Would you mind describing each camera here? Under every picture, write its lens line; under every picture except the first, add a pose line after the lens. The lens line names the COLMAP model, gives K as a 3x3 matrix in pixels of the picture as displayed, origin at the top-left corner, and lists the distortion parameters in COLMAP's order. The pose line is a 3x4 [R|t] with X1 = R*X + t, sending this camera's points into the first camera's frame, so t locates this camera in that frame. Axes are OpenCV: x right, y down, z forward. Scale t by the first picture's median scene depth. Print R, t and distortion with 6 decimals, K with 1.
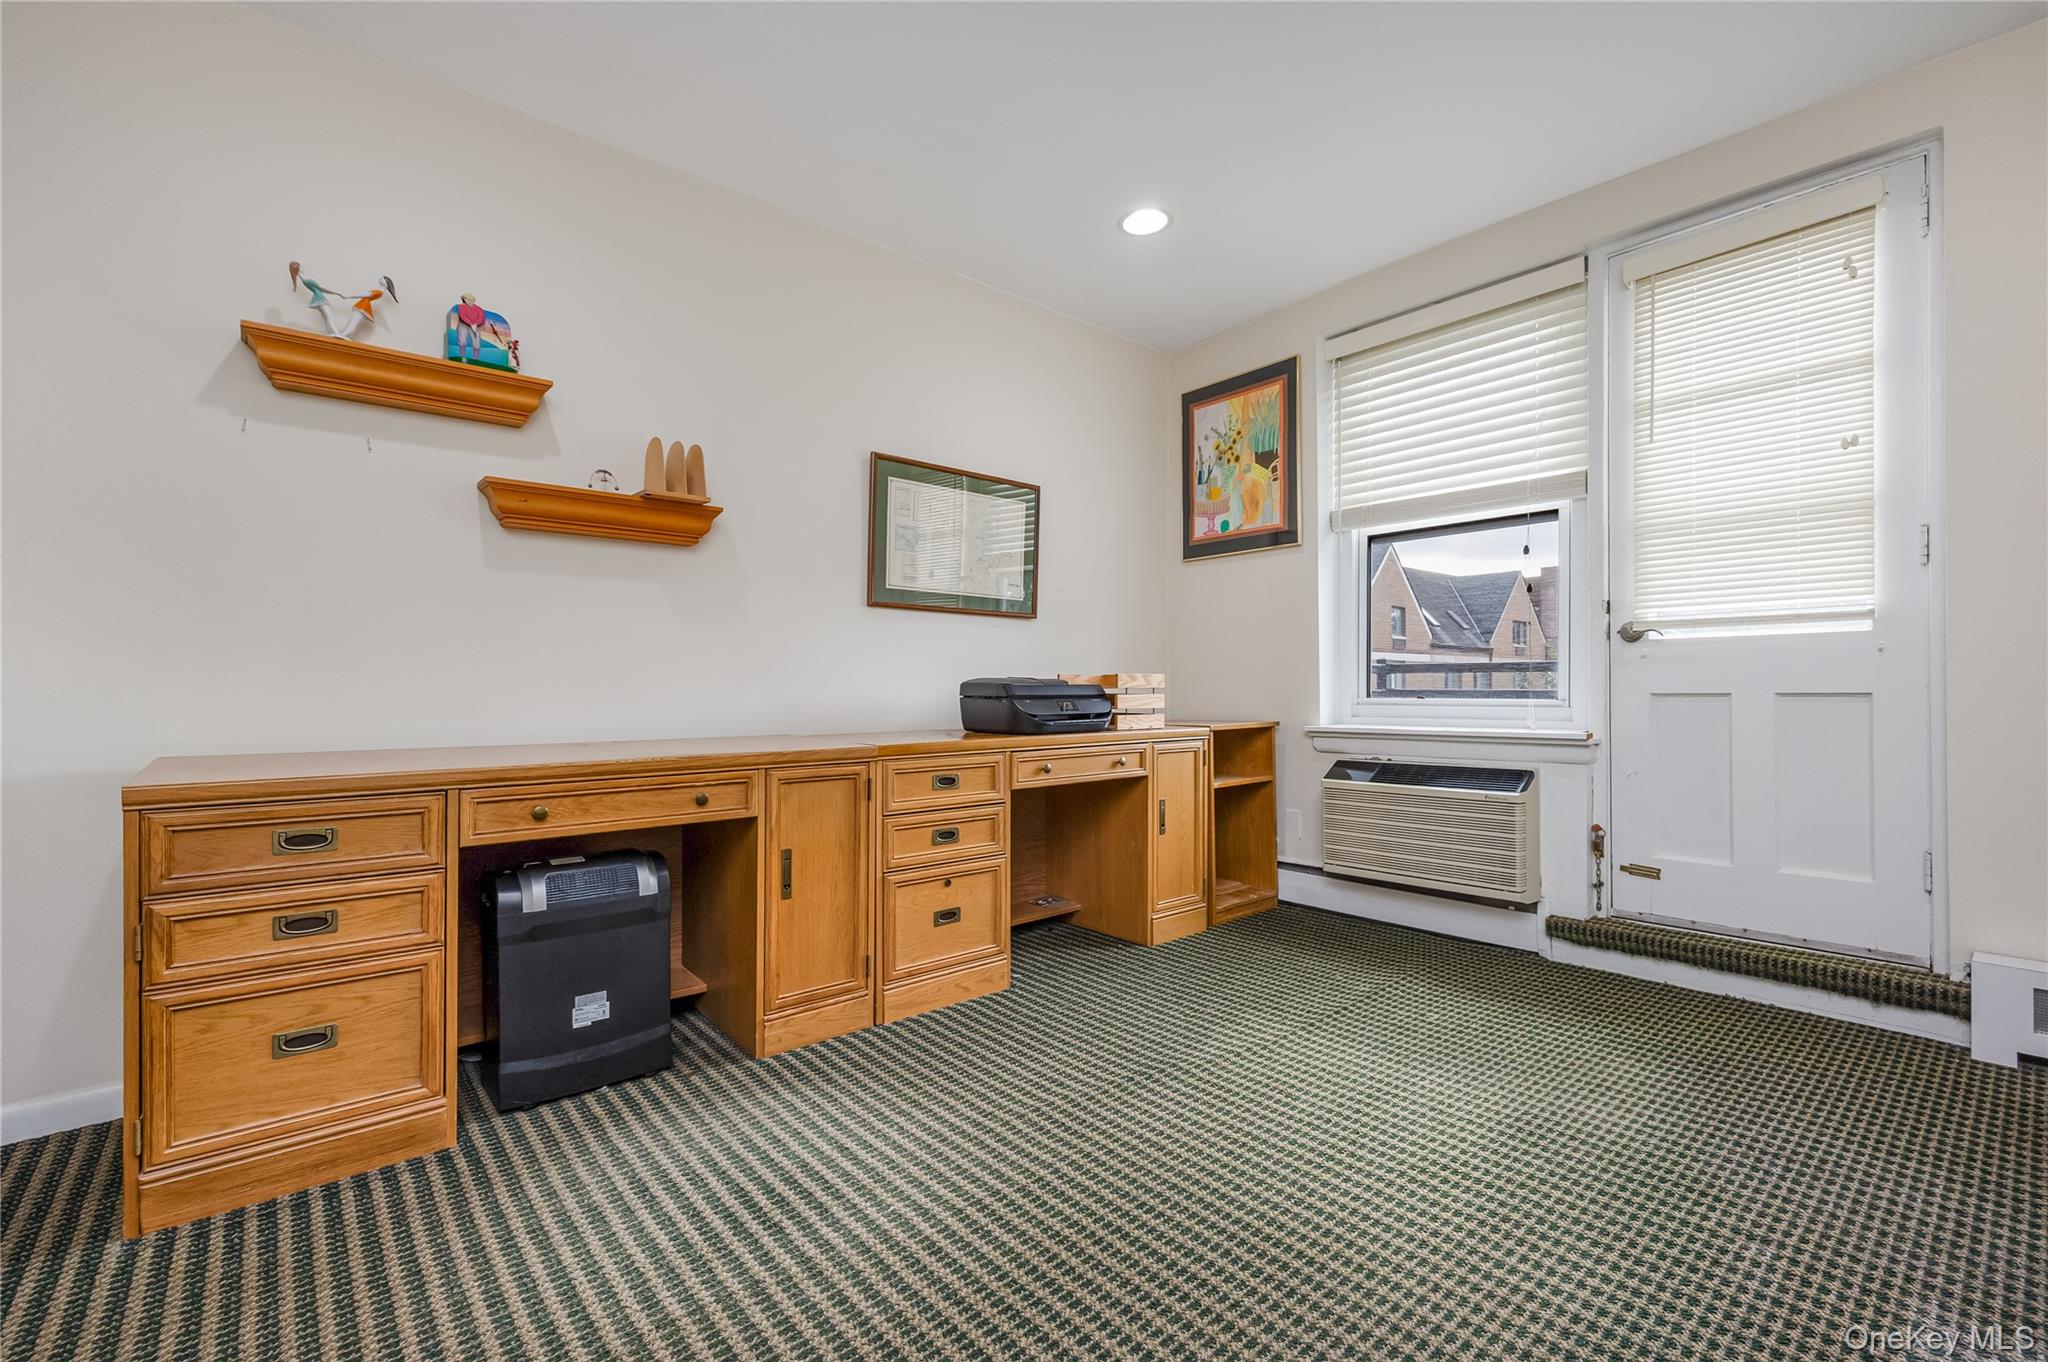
lens RADIAL K [[863.4, 0, 1026.5], [0, 863.4, 686.0], [0, 0, 1]] dist [0.000705, -0.000060]
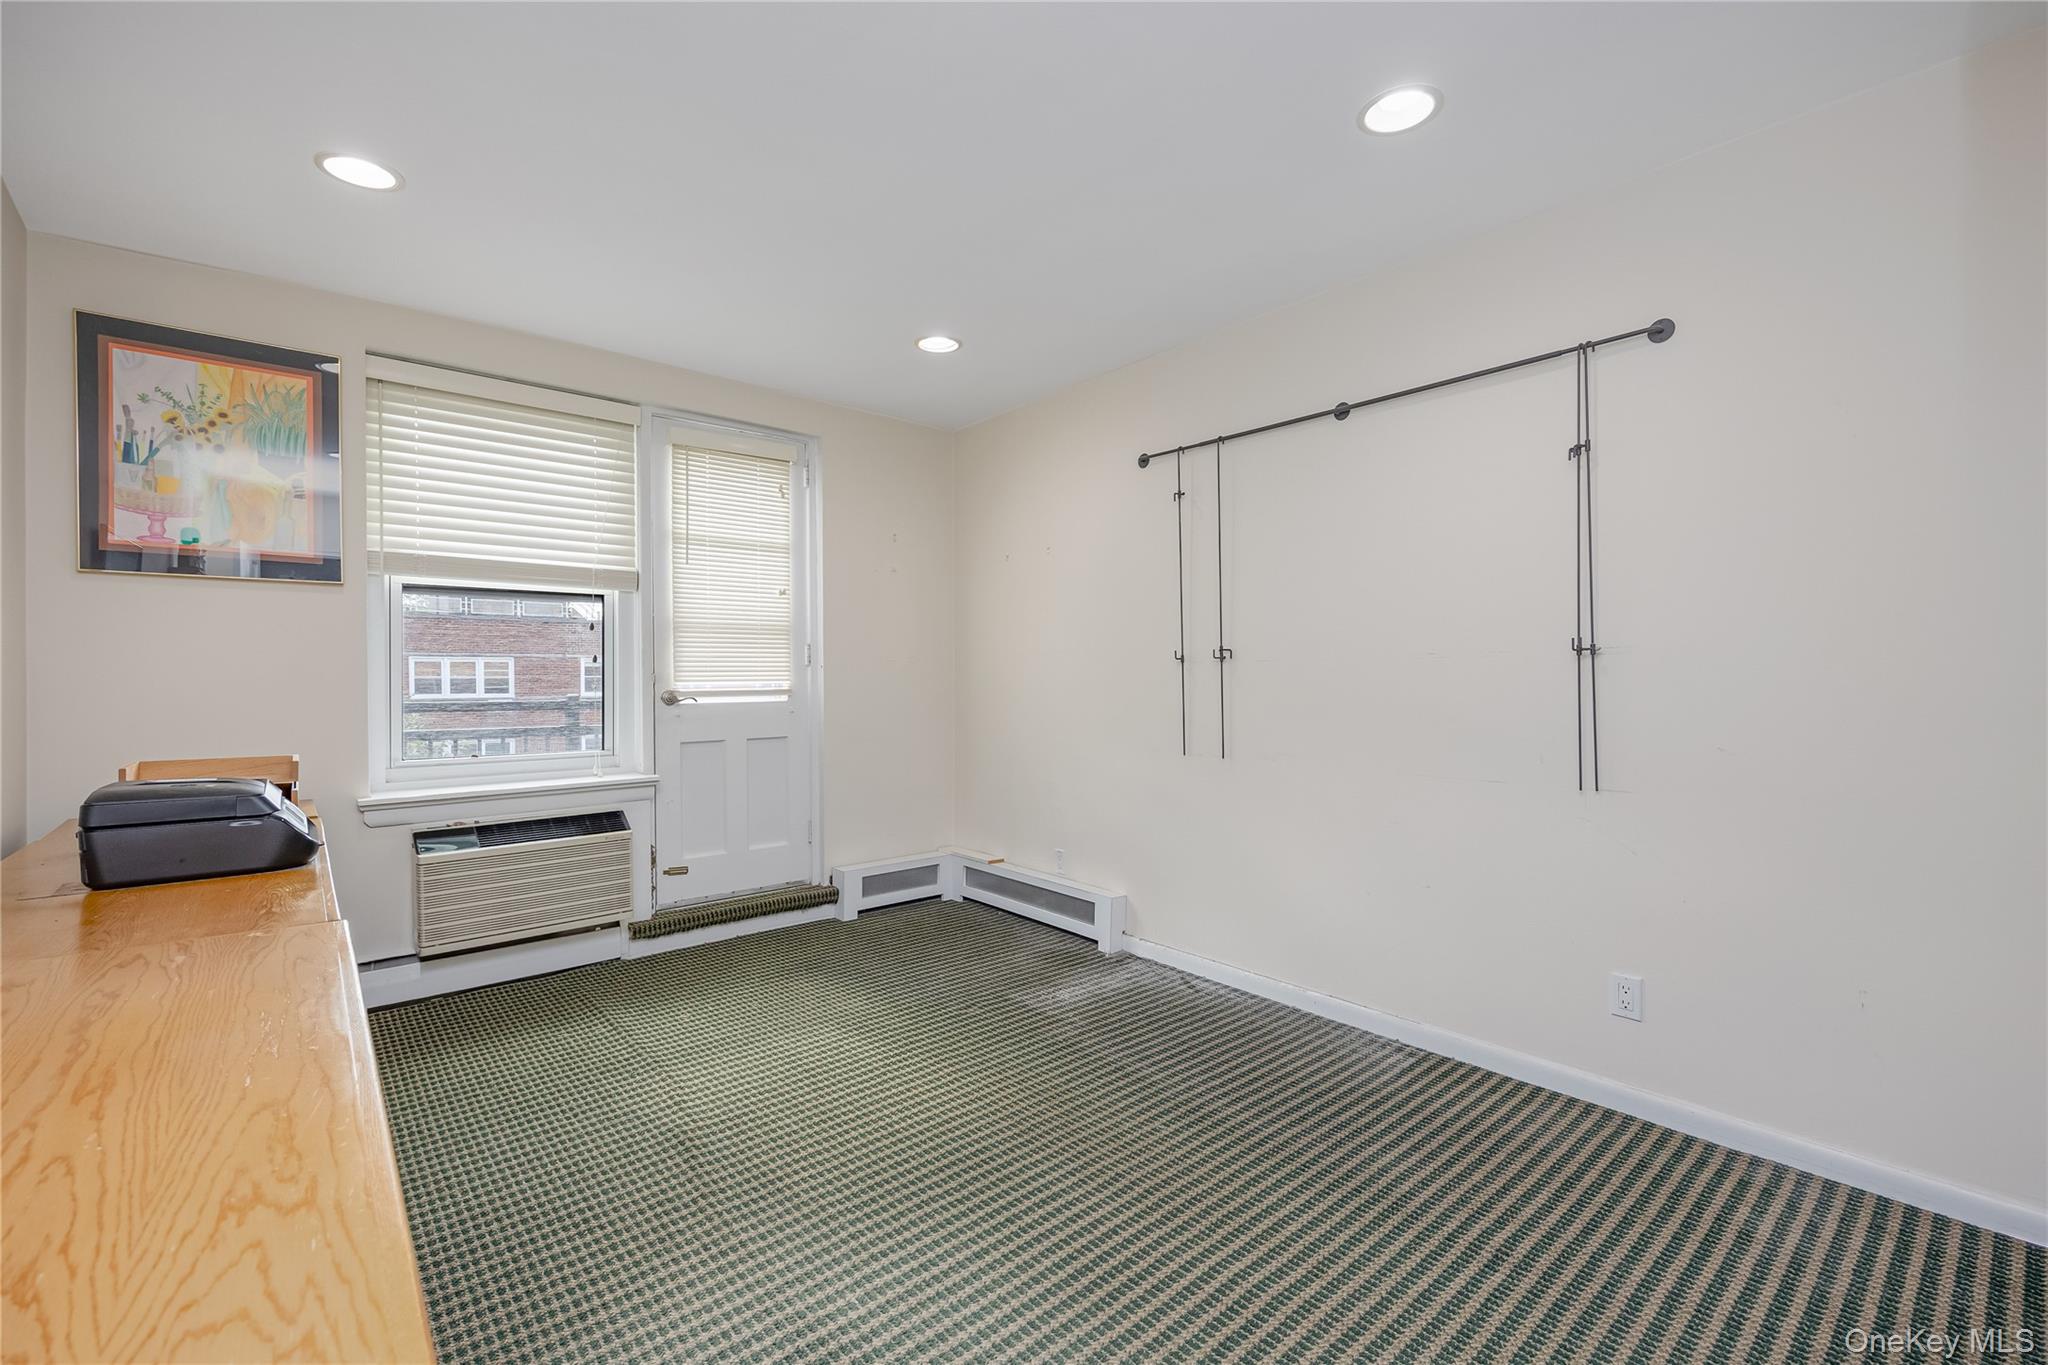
lens RADIAL K [[863.4, 0, 1028.8], [0, 863.4, 678.9], [0, 0, 1]] dist [0.000705, -0.000060]
pose [[0.010462, 0.006549, 0.999924, -0.840450], [0.004091, 0.999970, -0.006592, -0.103986], [-0.999937, 0.004159, 0.010435, 0.528686]]
